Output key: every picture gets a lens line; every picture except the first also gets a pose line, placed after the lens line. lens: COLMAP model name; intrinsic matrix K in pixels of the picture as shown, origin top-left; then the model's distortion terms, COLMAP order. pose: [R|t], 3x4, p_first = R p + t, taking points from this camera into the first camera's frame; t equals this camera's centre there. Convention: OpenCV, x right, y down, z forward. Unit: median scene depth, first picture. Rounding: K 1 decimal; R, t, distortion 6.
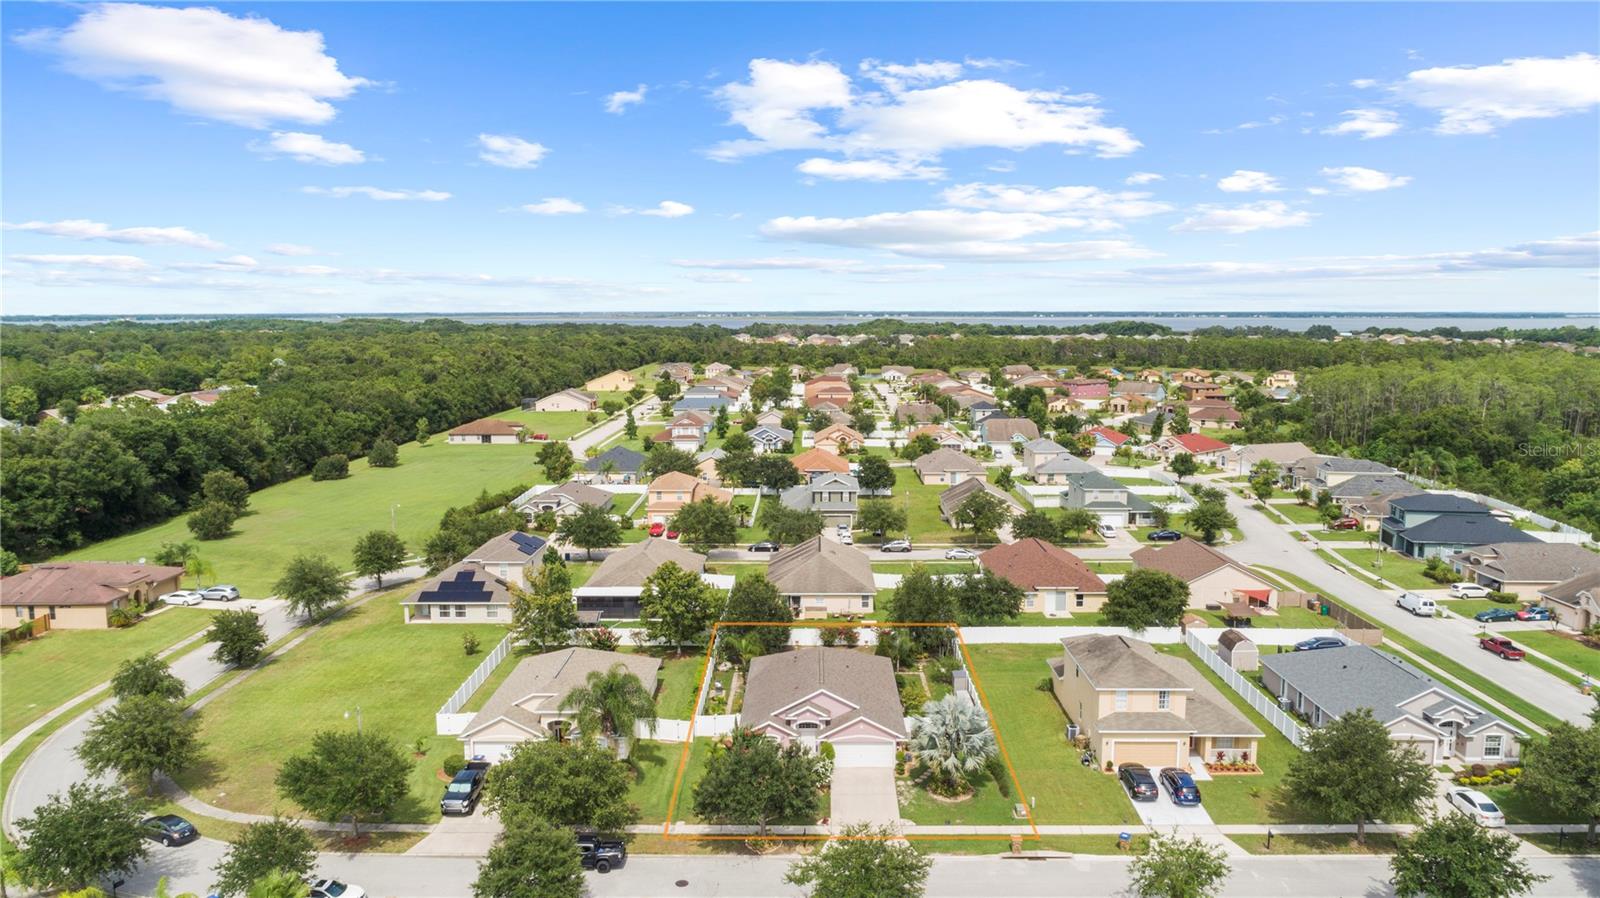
lens RADIAL K [[1087.0, 0, 788.2], [0, 1087.0, 447.0], [0, 0, 1]] dist [-0.004150, 0.004547]
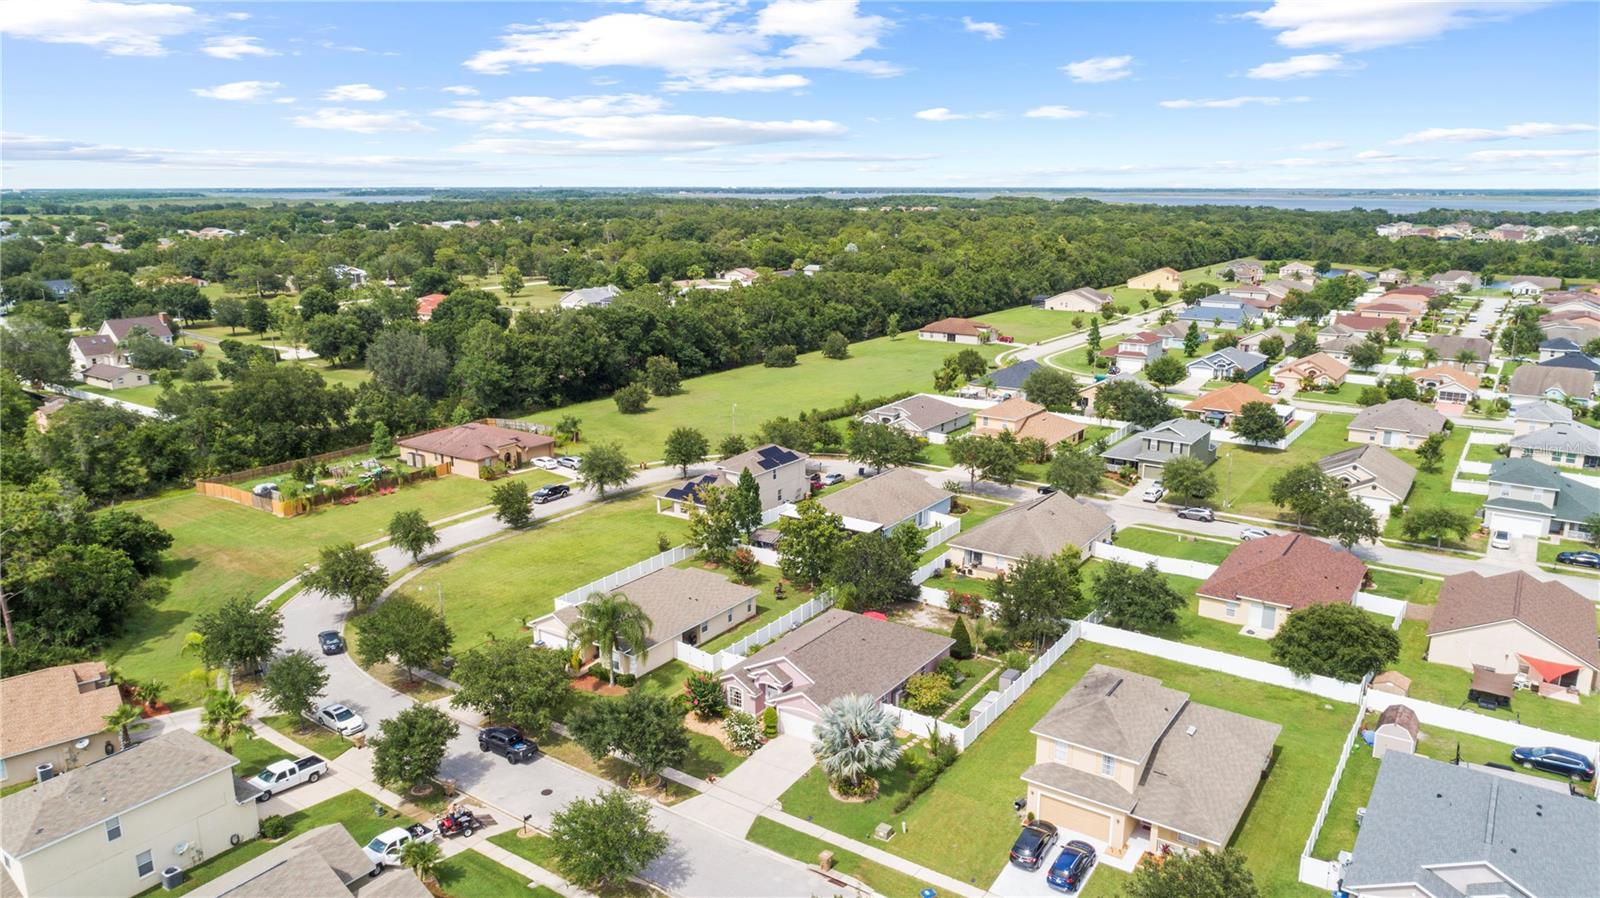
lens RADIAL K [[1073.7, 0, 800.0], [0, 1073.7, 449.0], [0, 0, 1]] dist [0.002960, 0.002620]
pose [[0.834231, 0.136780, -0.534181, 0.267909], [-0.073923, 0.987743, 0.137472, -0.052822], [0.546437, -0.075195, 0.834118, 0.087344]]
